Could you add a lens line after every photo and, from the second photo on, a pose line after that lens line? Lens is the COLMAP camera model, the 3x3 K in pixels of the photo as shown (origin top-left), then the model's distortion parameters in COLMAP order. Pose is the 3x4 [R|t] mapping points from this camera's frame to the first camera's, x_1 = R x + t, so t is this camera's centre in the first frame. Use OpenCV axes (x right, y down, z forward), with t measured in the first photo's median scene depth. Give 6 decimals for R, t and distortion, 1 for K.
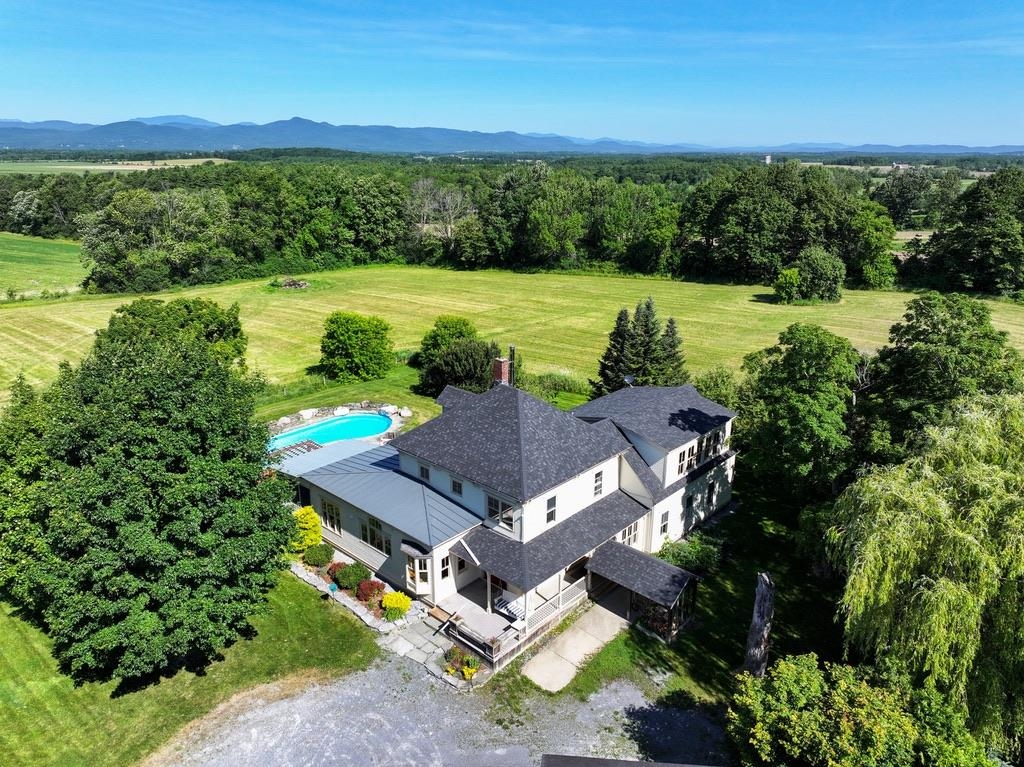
lens RADIAL K [[715.9, 0, 513.3], [0, 715.9, 383.8], [0, 0, 1]] dist [-0.000618, 0.013751]
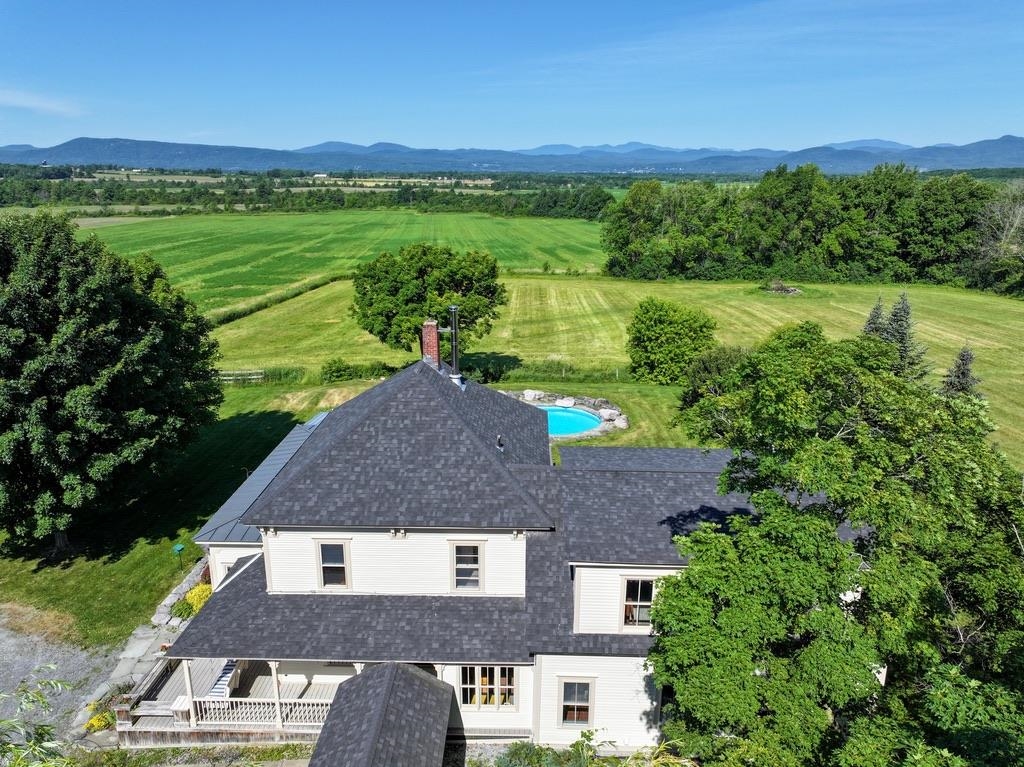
lens RADIAL K [[715.9, 0, 516.3], [0, 715.9, 381.4], [0, 0, 1]] dist [-0.000618, 0.013751]
pose [[0.656800, 0.208426, -0.724688, 0.167921], [-0.233016, 0.970105, 0.067823, -0.014954], [0.717159, 0.124318, 0.685732, 0.204846]]
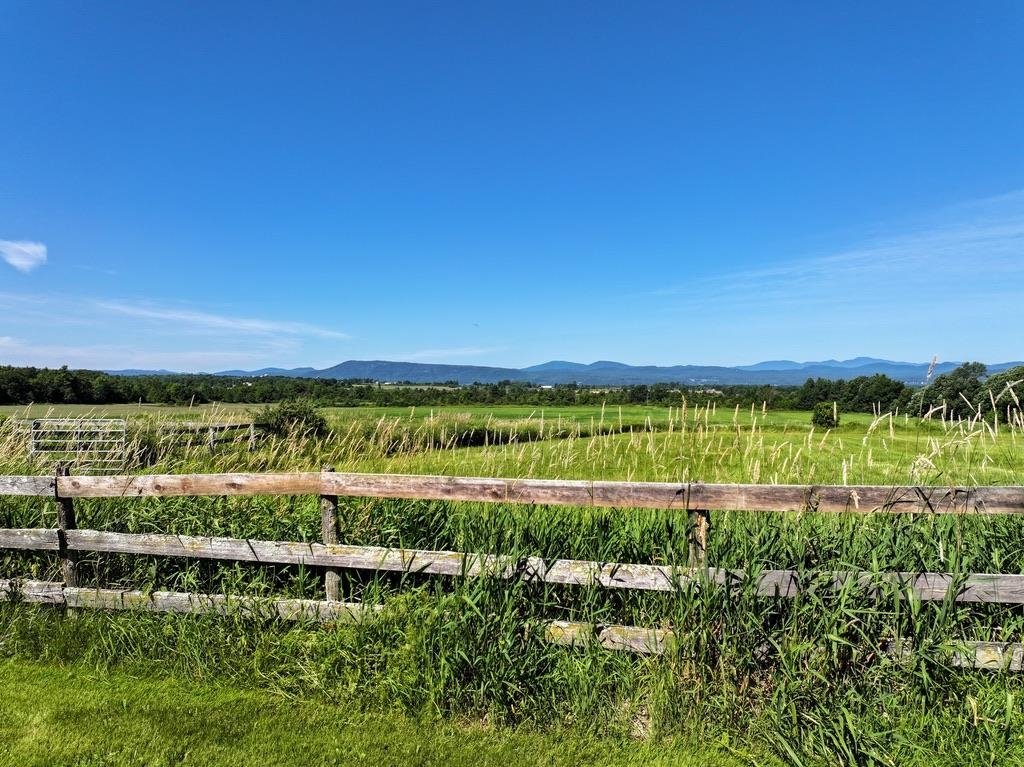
lens RADIAL K [[715.9, 0, 516.8], [0, 715.9, 382.1], [0, 0, 1]] dist [-0.000618, 0.013751]
pose [[0.410784, -0.013357, -0.911635, -0.302801], [-0.280069, 0.949700, -0.140114, 0.061885], [0.867651, 0.312877, 0.386380, 0.384098]]
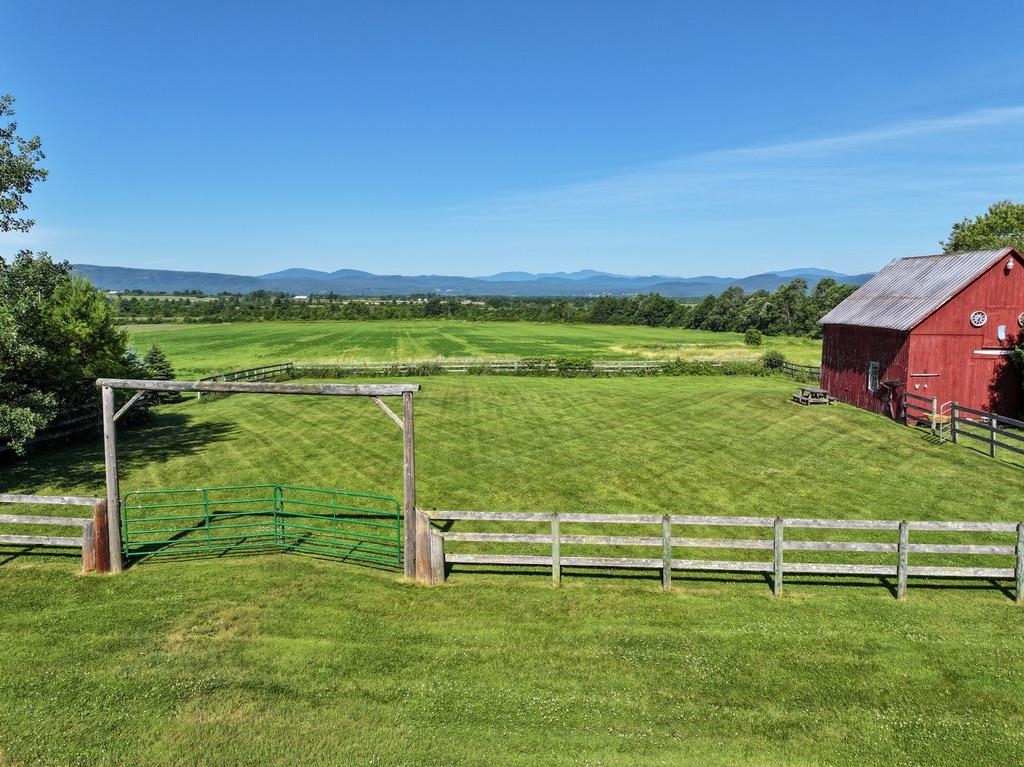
lens RADIAL K [[715.9, 0, 514.9], [0, 715.9, 388.6], [0, 0, 1]] dist [-0.000618, 0.013751]
pose [[0.700743, 0.086598, -0.708139, -0.295193], [-0.220620, 0.970255, -0.099663, 0.181776], [0.678444, 0.226068, 0.699004, -0.091001]]
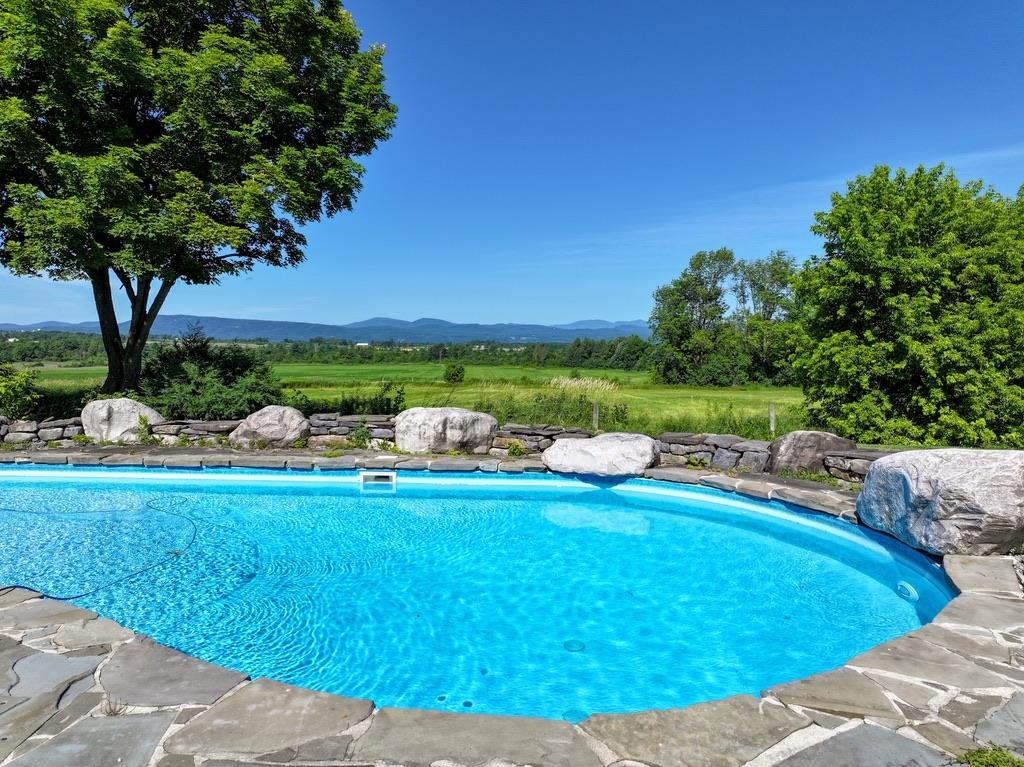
lens RADIAL K [[715.9, 0, 515.7], [0, 715.9, 382.3], [0, 0, 1]] dist [-0.000618, 0.013751]
pose [[0.616569, 0.036472, -0.786455, -0.072470], [-0.243401, 0.958820, -0.146357, 0.026832], [0.748731, 0.281664, 0.600056, 0.472771]]
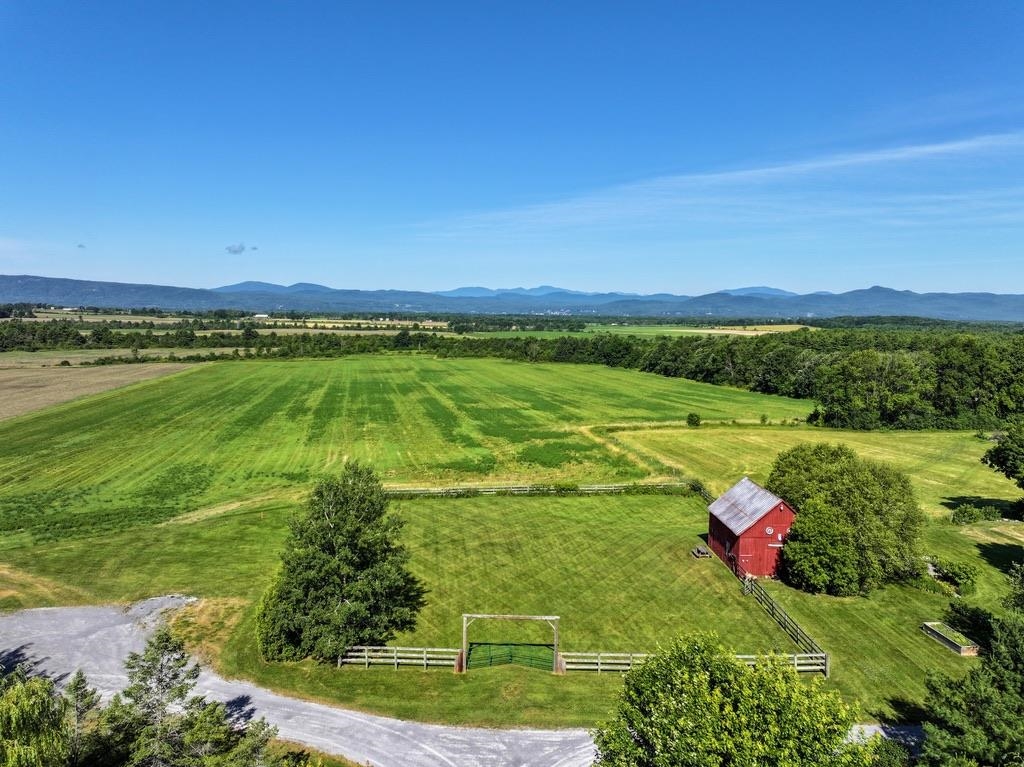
lens RADIAL K [[715.9, 0, 515.0], [0, 715.9, 384.2], [0, 0, 1]] dist [-0.000618, 0.013751]
pose [[0.740760, 0.070575, -0.668053, -0.153092], [-0.216060, 0.966656, -0.137454, 0.109940], [0.636077, 0.246160, 0.731308, -0.353482]]
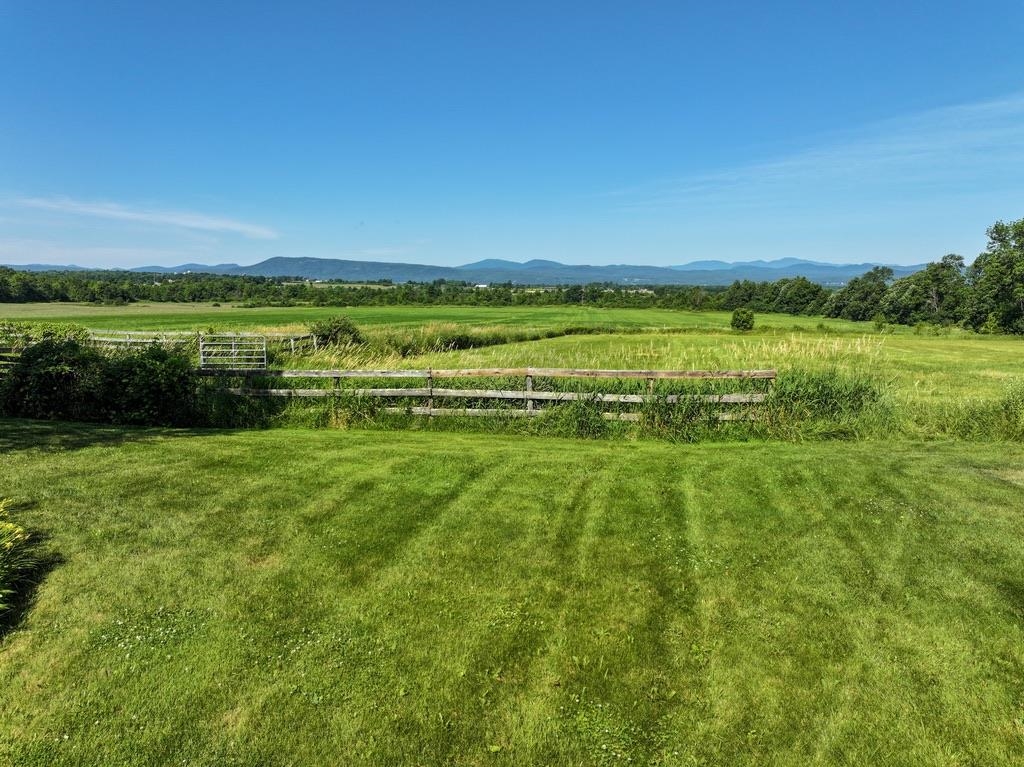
lens RADIAL K [[715.9, 0, 516.3], [0, 715.9, 375.7], [0, 0, 1]] dist [-0.000618, 0.013751]
pose [[0.491633, 0.103786, -0.864596, -0.239009], [-0.271452, 0.961665, -0.038917, 0.070855], [0.827412, 0.253829, 0.500959, 0.329663]]
